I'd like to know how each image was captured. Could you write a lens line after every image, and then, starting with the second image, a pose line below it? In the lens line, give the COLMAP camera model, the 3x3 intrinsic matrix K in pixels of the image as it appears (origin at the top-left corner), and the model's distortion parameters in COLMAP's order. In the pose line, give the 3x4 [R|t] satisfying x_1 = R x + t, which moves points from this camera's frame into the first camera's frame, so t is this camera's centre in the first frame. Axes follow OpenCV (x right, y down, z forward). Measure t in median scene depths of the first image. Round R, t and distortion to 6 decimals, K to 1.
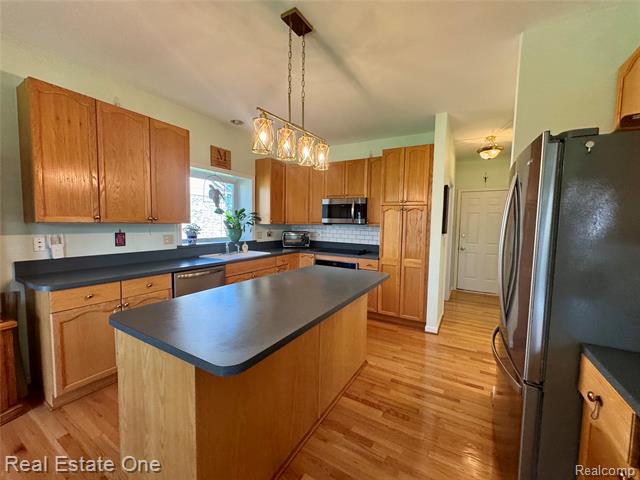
lens RADIAL K [[254.6, 0, 320.4], [0, 254.6, 238.4], [0, 0, 1]] dist [-0.001854, -0.000097]
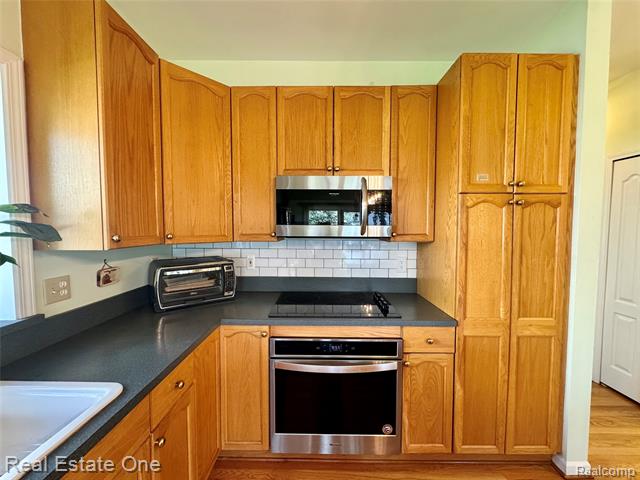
lens RADIAL K [[254.6, 0, 320.4], [0, 254.6, 238.4], [0, 0, 1]] dist [-0.001854, -0.000097]
pose [[0.868376, -0.037408, 0.494494, -0.137158], [0.044759, 0.998993, -0.003028, -0.057331], [-0.493883, 0.024763, 0.869176, 0.666518]]
